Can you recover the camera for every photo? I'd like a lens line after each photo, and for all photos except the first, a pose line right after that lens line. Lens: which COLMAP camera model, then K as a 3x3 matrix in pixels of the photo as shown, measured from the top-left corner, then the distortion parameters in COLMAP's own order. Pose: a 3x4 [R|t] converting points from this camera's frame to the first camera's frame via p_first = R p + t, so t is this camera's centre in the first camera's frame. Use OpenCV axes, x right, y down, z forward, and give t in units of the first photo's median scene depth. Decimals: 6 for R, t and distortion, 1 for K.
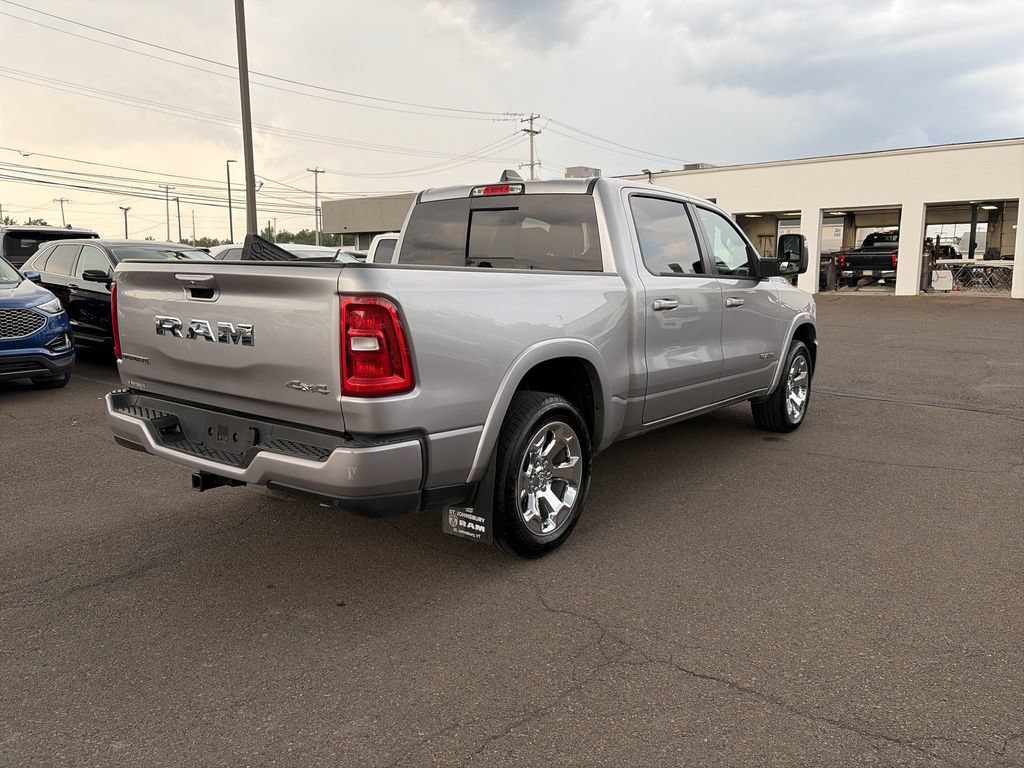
lens RADIAL K [[786.4, 0, 489.5], [0, 786.4, 386.8], [0, 0, 1]] dist [-0.002147, -0.004748]
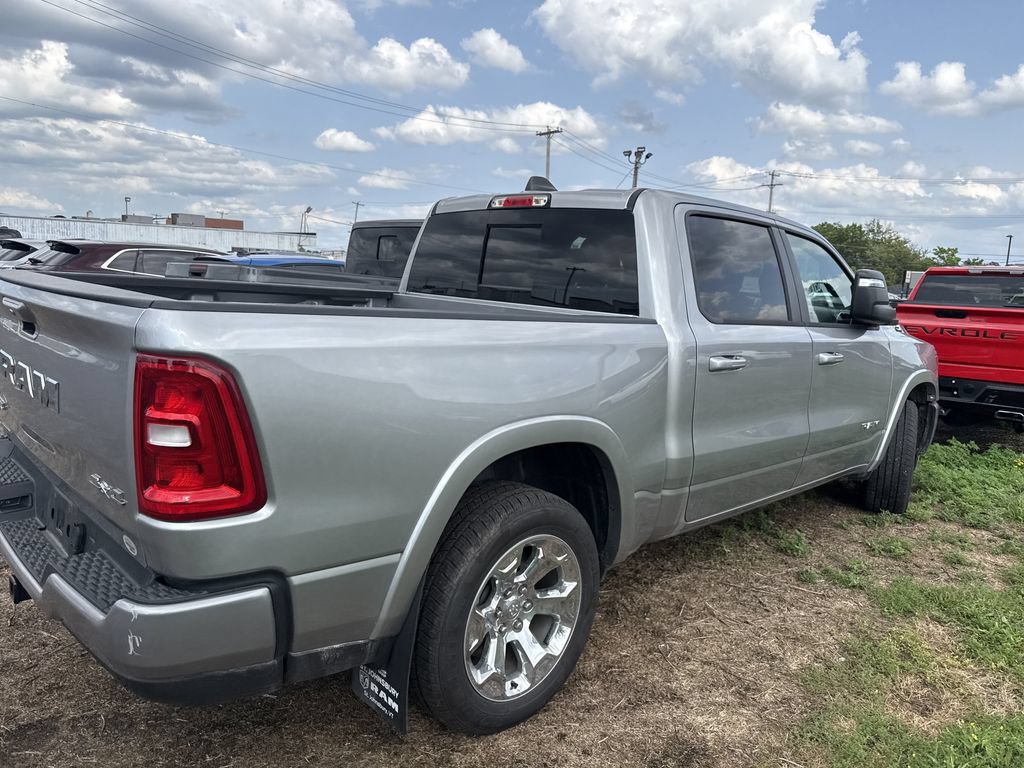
lens RADIAL K [[786.4, 0, 489.5], [0, 786.4, 386.8], [0, 0, 1]] dist [-0.002147, -0.004748]
pose [[0.991224, 0.061771, -0.116876, 0.114884], [-0.063963, 0.997838, -0.015097, -0.072424], [0.115691, 0.022441, 0.993032, 0.309610]]
